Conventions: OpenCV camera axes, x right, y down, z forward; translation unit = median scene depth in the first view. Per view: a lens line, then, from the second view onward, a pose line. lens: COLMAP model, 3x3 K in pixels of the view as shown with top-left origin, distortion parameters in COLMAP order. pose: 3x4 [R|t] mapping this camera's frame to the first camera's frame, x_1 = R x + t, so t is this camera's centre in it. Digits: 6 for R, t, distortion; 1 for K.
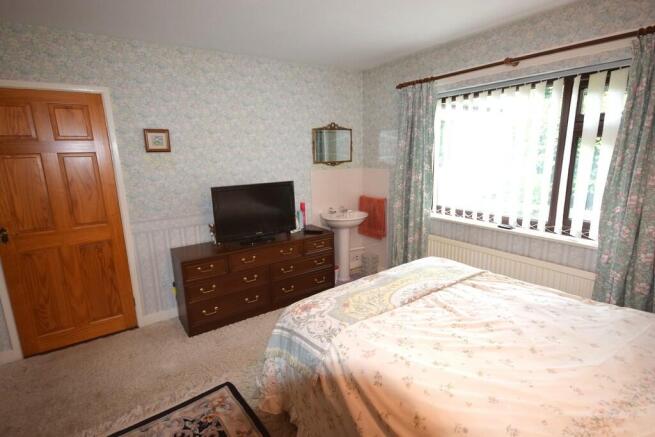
lens RADIAL K [[332.3, 0, 328.2], [0, 332.3, 219.4], [0, 0, 1]] dist [0.005254, 0.000618]
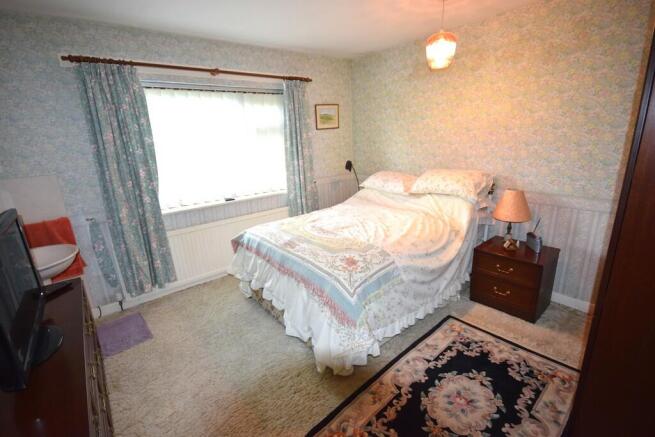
lens RADIAL K [[305.2, 0, 328.5], [0, 305.2, 219.4], [0, 0, 1]] dist [0.005899, -0.006265]
pose [[-0.086870, -0.244863, 0.965658, -0.961304], [0.246329, 0.933944, 0.258981, -0.169052], [-0.965285, 0.260367, -0.020815, 0.928512]]
